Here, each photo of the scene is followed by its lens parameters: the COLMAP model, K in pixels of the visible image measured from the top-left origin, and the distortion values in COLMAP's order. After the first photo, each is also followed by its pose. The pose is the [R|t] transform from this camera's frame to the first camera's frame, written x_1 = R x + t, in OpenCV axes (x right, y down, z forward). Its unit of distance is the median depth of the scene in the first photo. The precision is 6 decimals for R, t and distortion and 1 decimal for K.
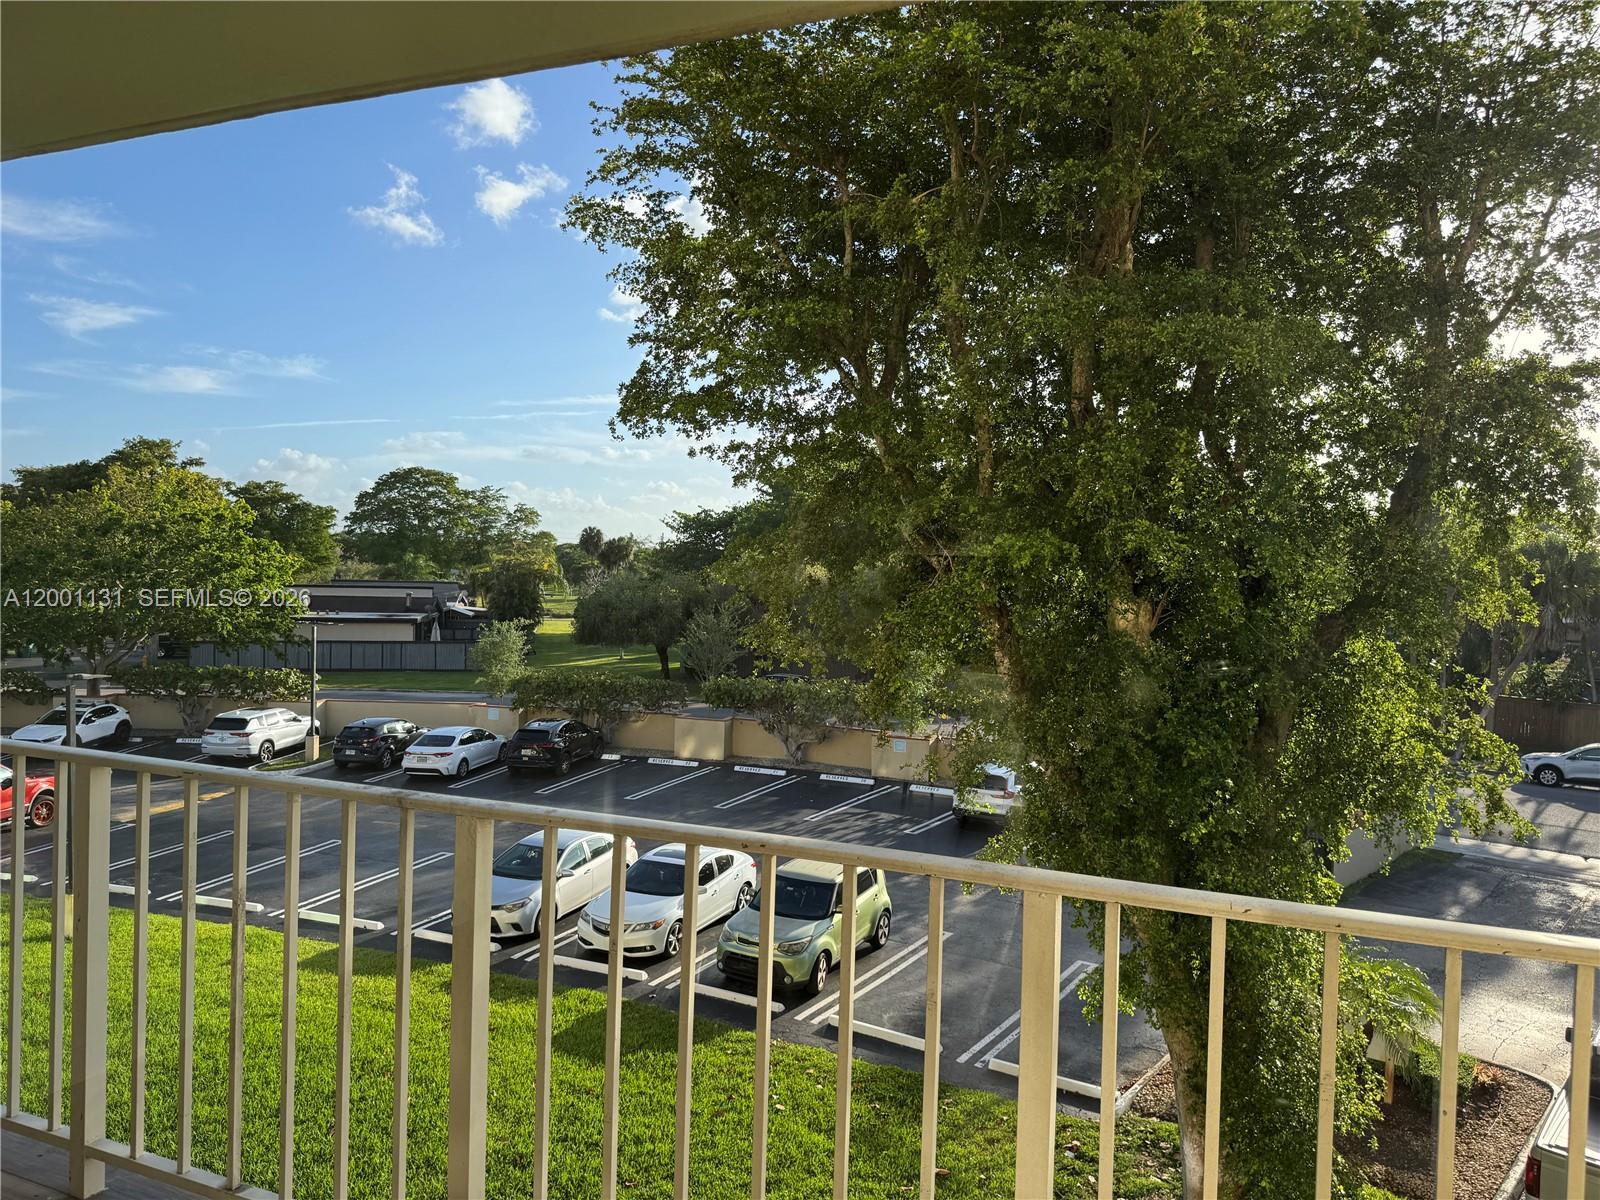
lens RADIAL K [[1130.2, 0, 799.8], [0, 1130.2, 598.0], [0, 0, 1]] dist [0.039263, -0.042132]
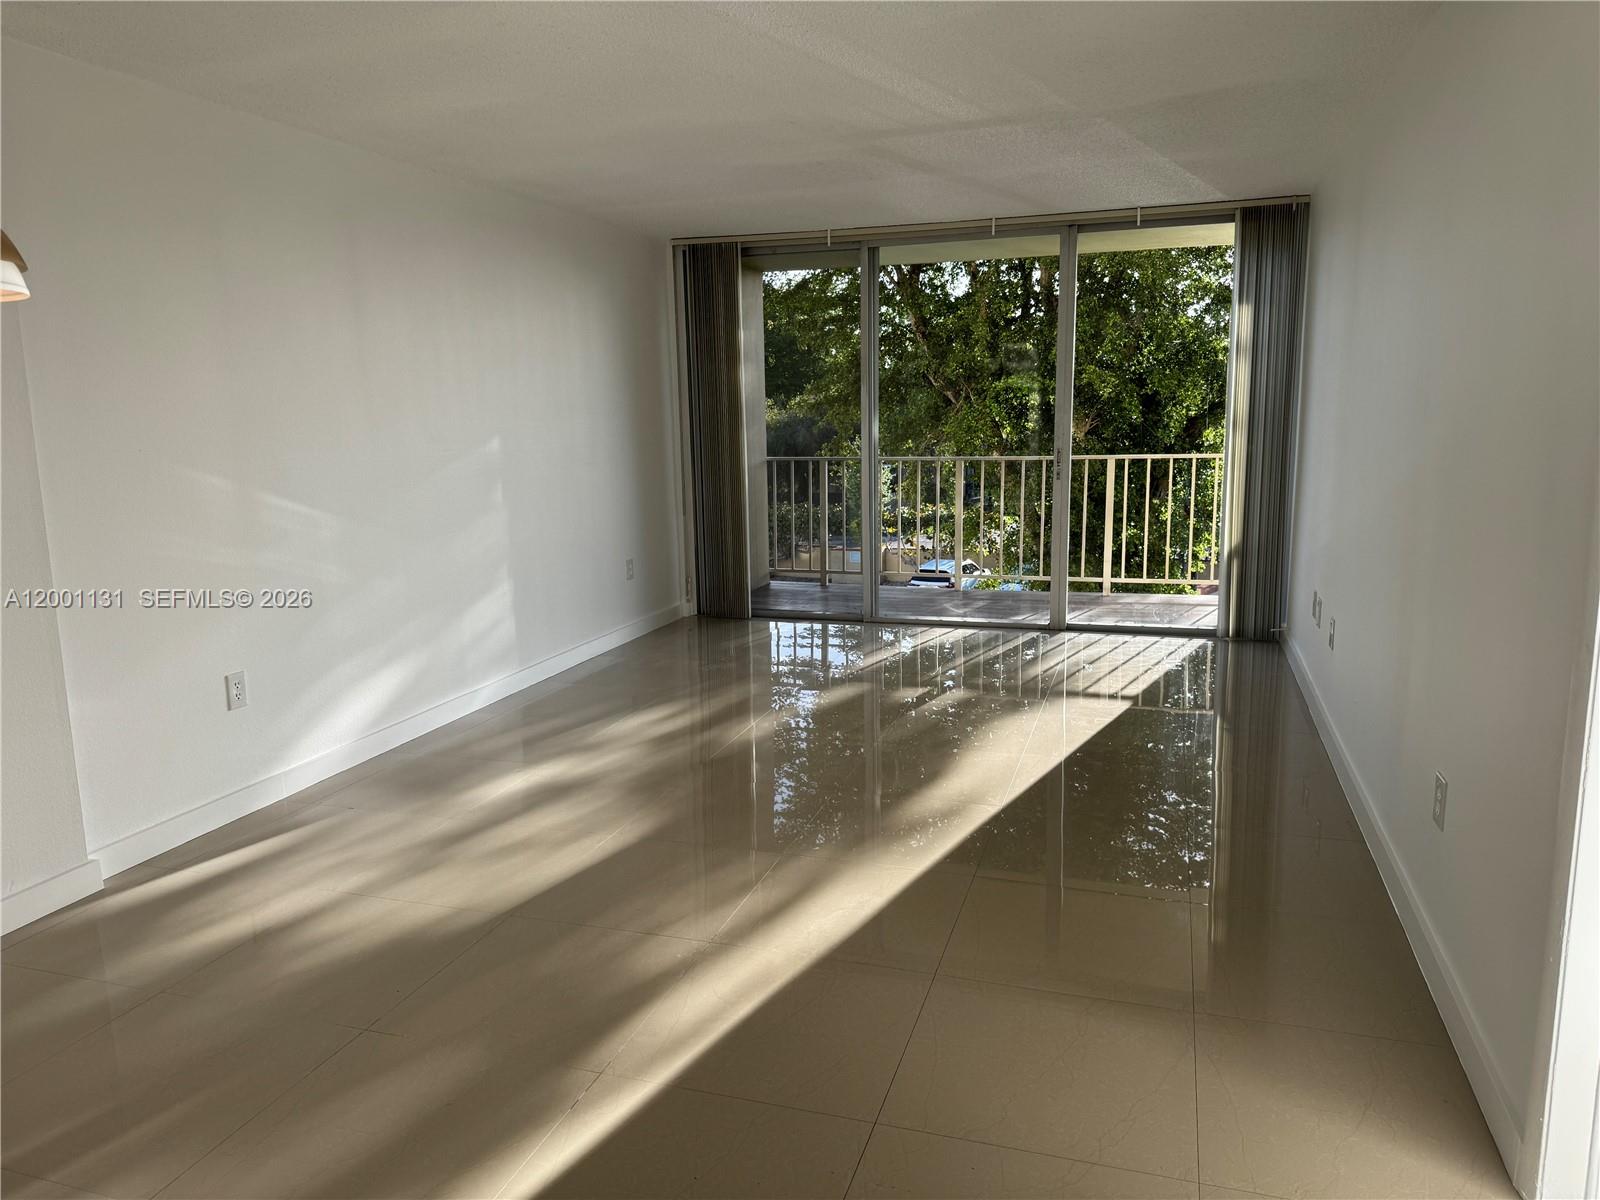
lens RADIAL K [[1130.2, 0, 800.4], [0, 1130.2, 601.1], [0, 0, 1]] dist [0.039263, -0.042132]
pose [[0.994194, -0.069725, 0.081961, -1.370799], [0.058440, 0.989416, 0.132820, 0.148574], [-0.090354, -0.127259, 0.987746, -3.290627]]
